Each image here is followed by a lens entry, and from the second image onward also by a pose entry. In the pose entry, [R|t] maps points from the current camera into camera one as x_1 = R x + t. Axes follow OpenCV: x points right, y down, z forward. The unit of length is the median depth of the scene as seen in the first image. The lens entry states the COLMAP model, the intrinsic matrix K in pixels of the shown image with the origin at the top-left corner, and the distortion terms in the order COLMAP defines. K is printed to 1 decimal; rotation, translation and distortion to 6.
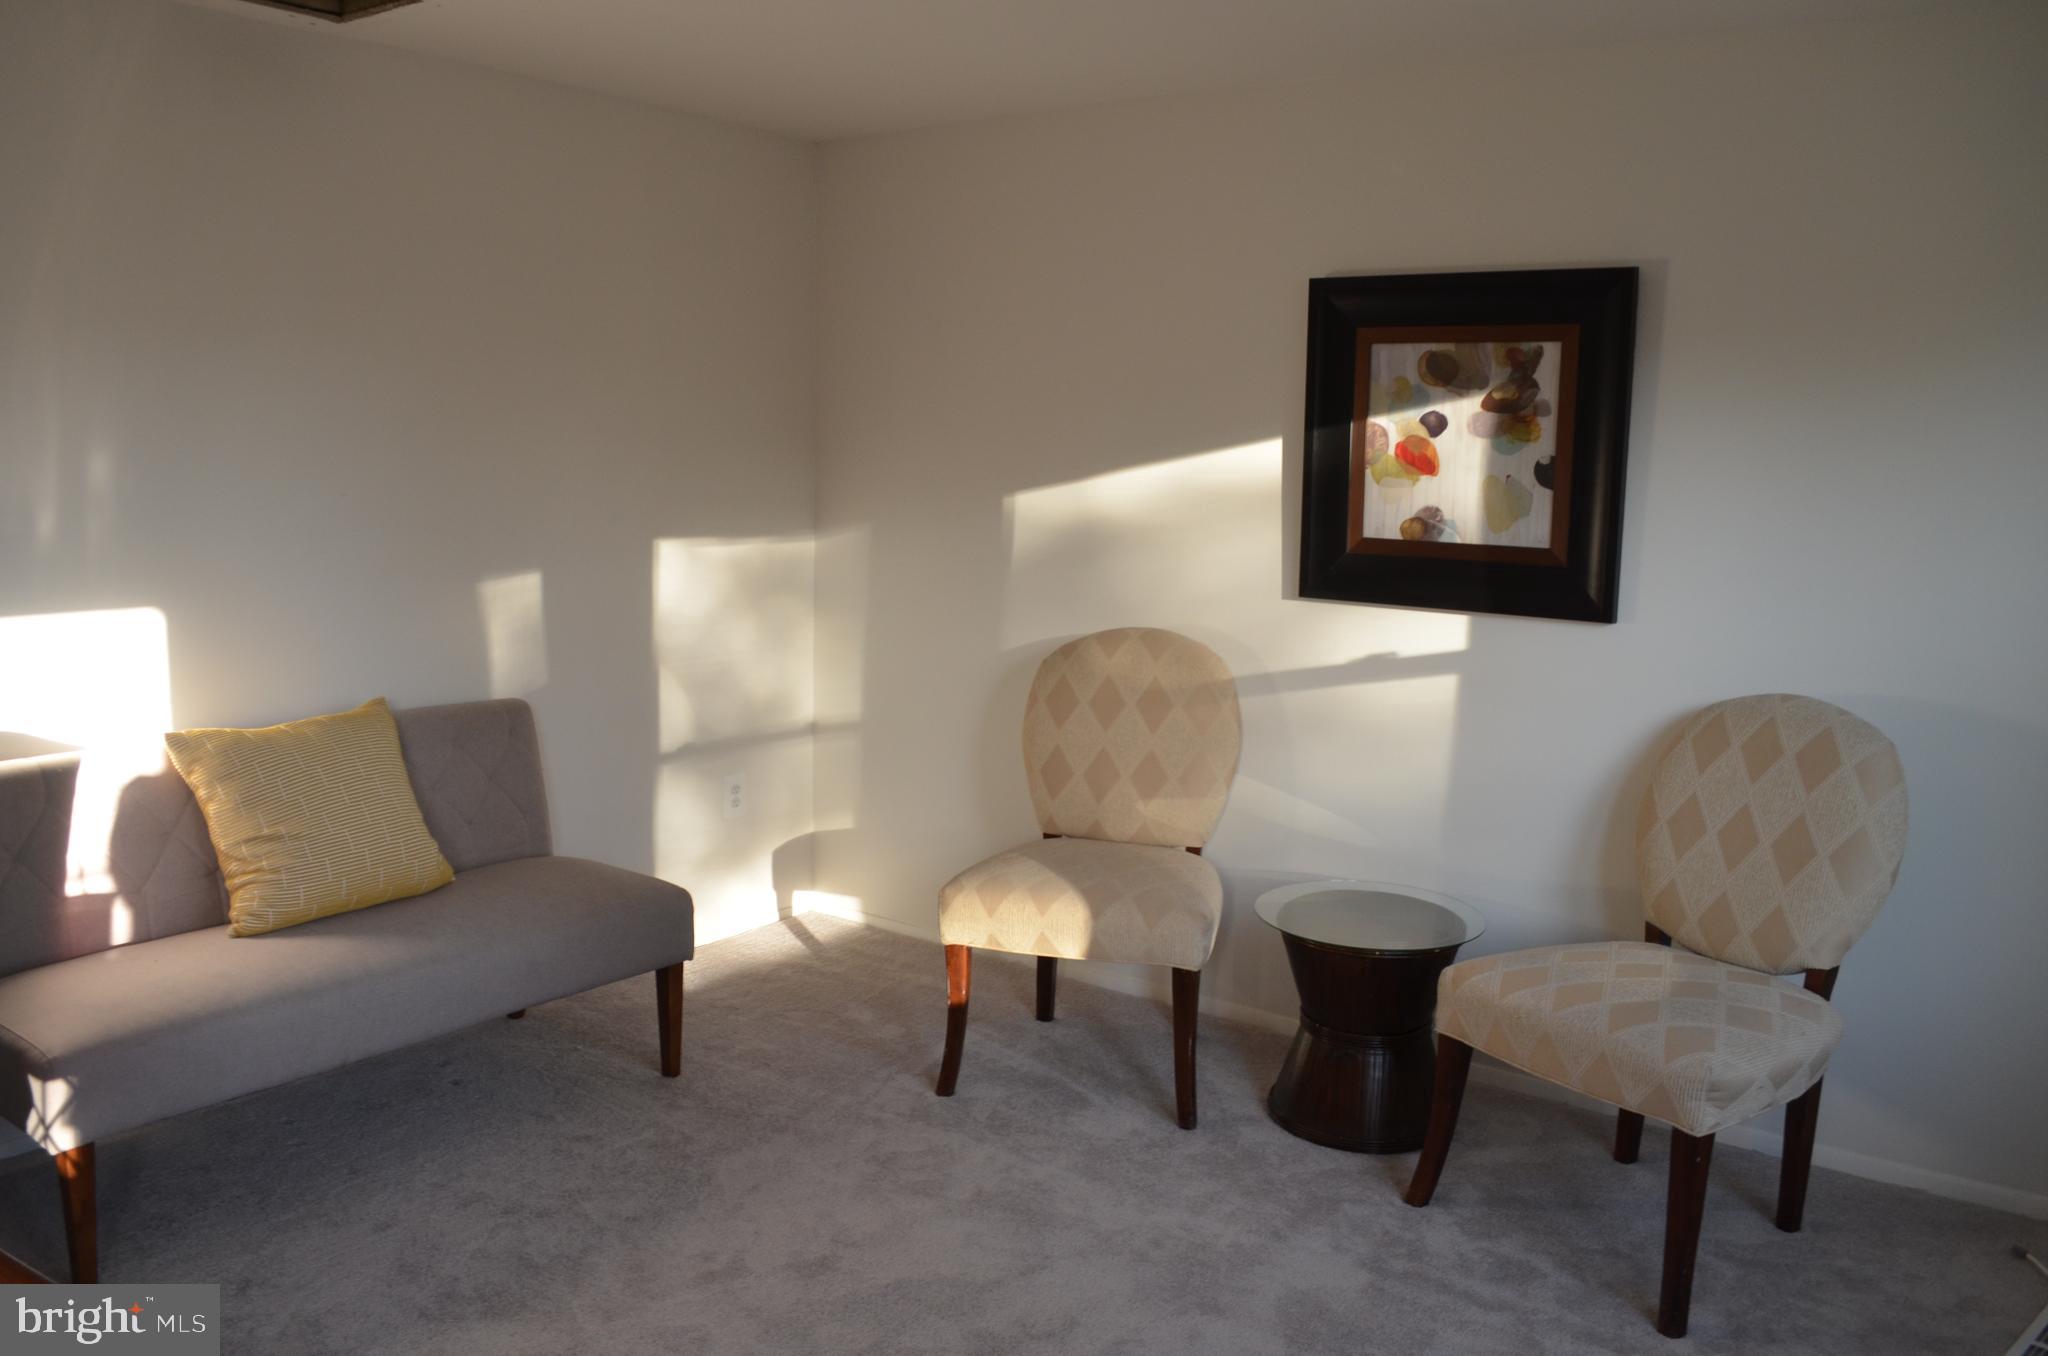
lens RADIAL K [[1583.3, 0, 1035.3], [0, 1583.3, 673.2], [0, 0, 1]] dist [-0.087974, 0.011967]
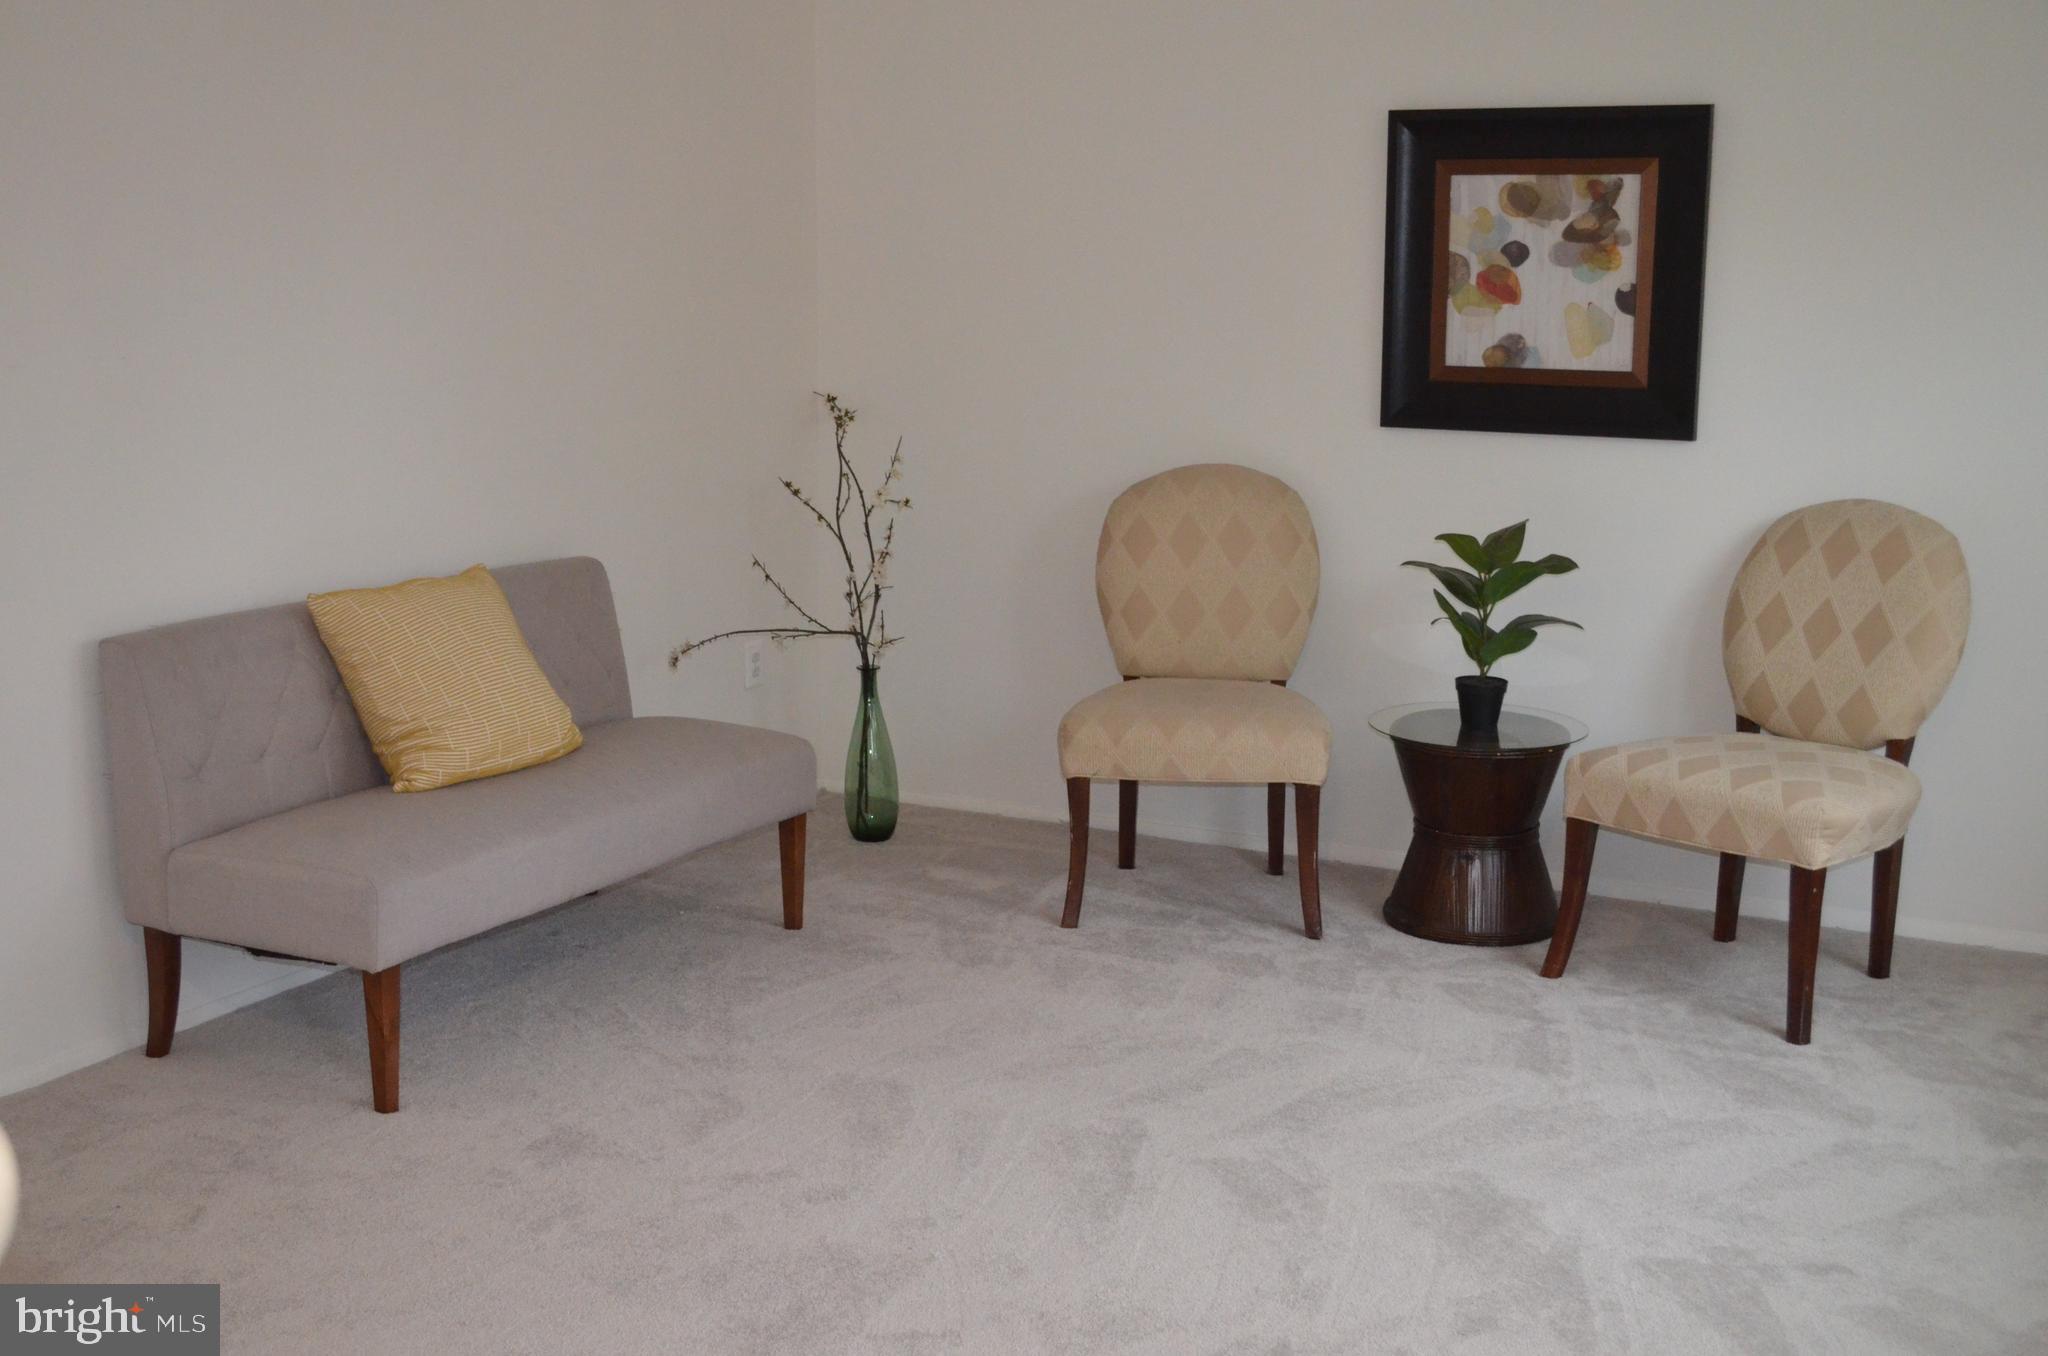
lens RADIAL K [[2259.2, 0, 1014.7], [0, 2259.2, 668.2], [0, 0, 1]] dist [-0.066011, 0.000000]
pose [[0.989219, -0.041068, 0.140566, -0.301972], [0.035550, 0.998504, 0.041547, 0.041742], [-0.142062, -0.036102, 0.989199, -0.438990]]
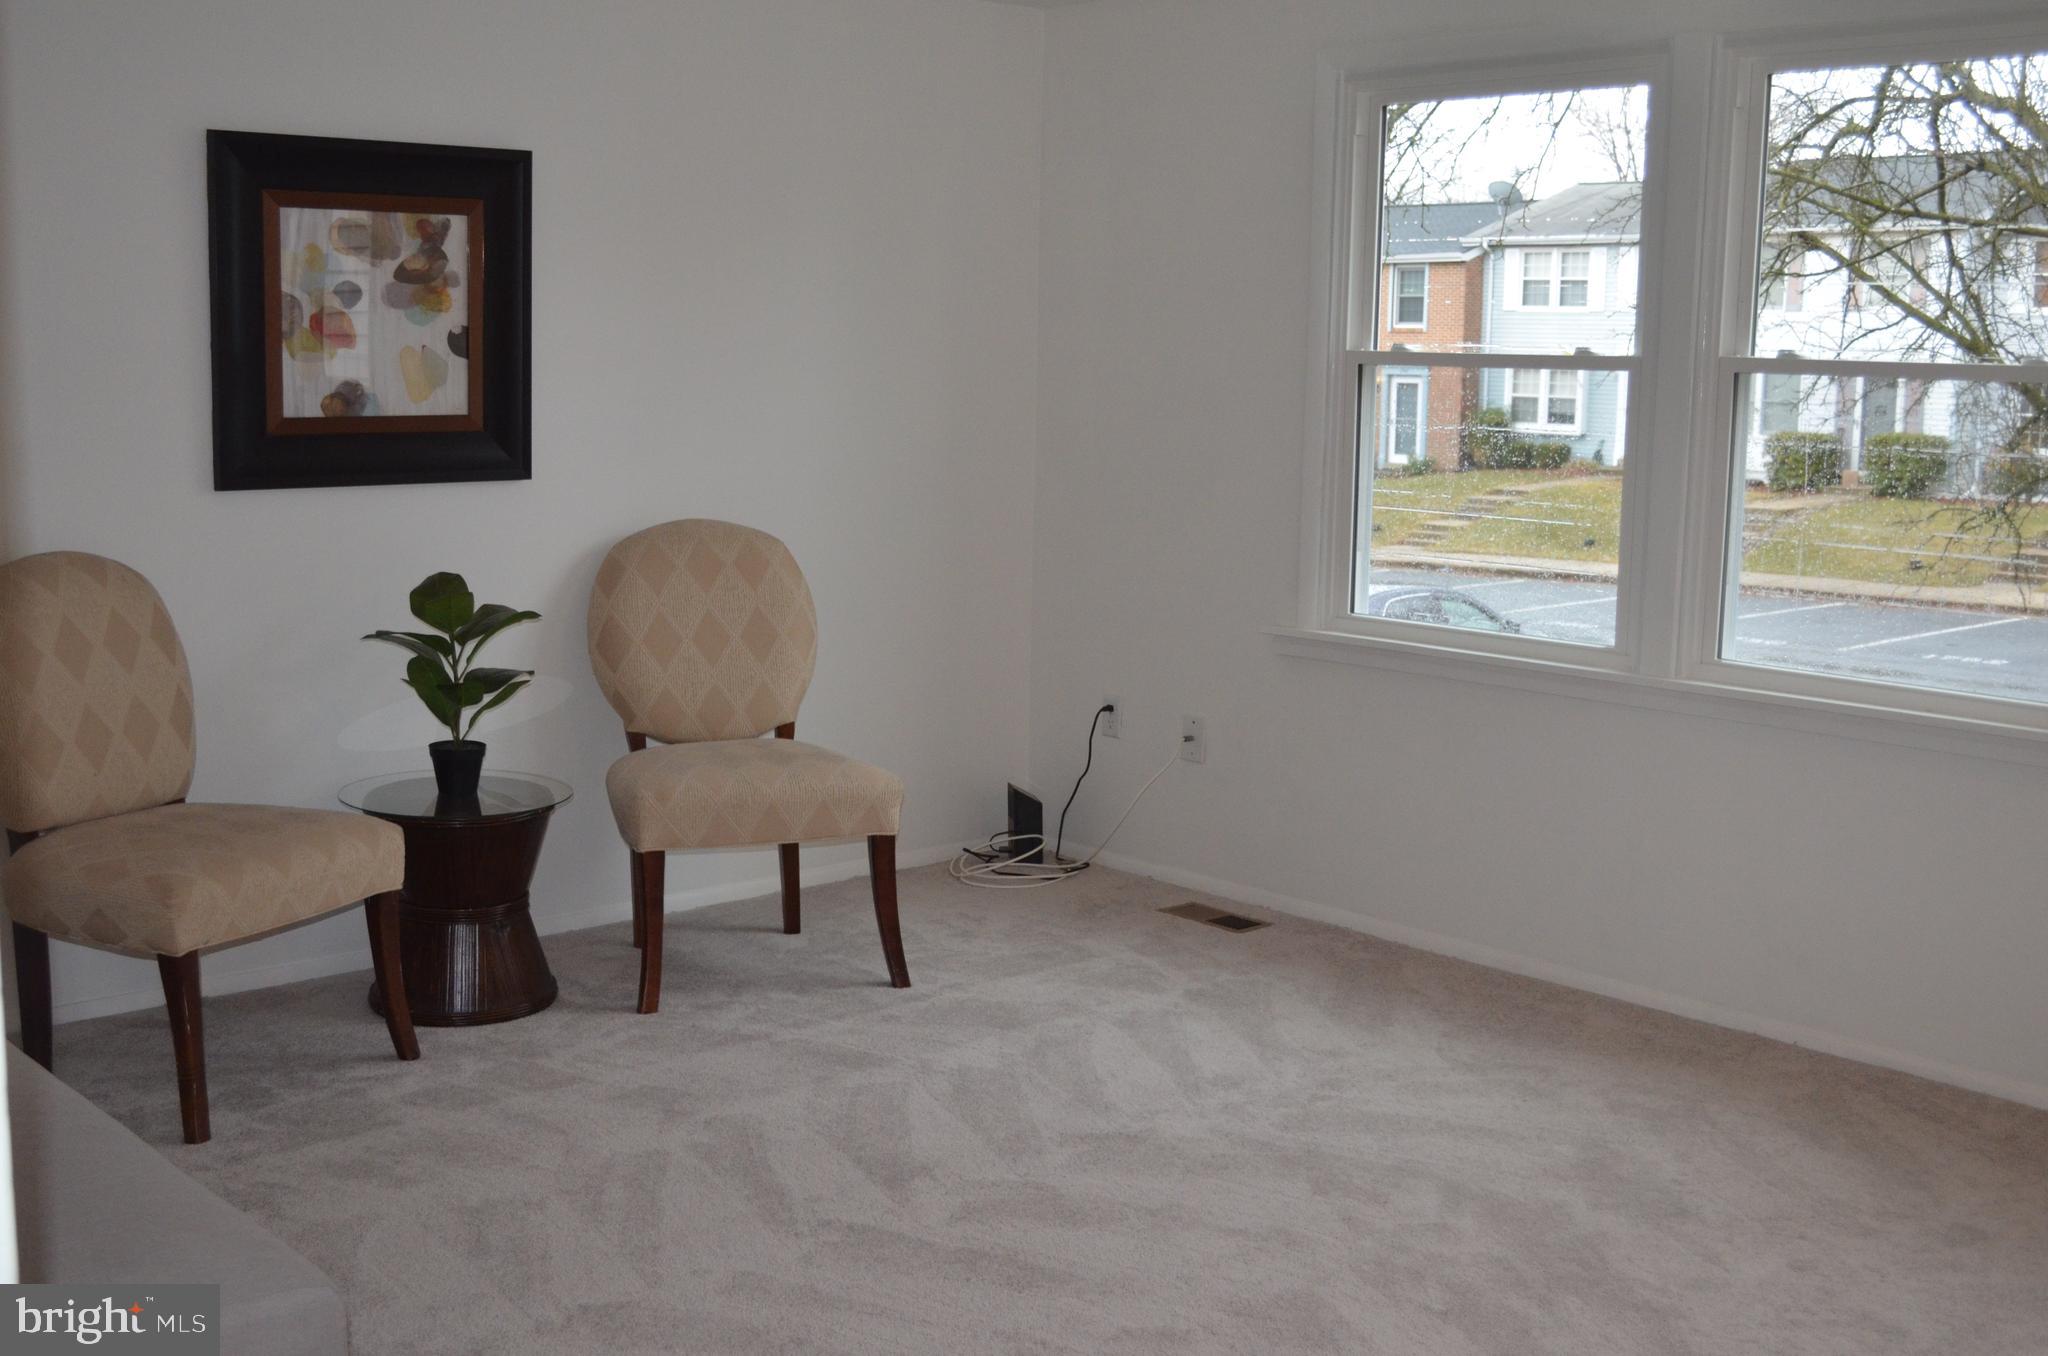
lens RADIAL K [[2259.2, 0, 1024.8], [0, 2259.2, 687.9], [0, 0, 1]] dist [-0.066011, 0.000000]
pose [[0.233427, -0.165871, 0.958122, -1.052324], [0.130247, 0.981797, 0.138238, -0.059836], [-0.963612, 0.092524, 0.250782, 0.287642]]
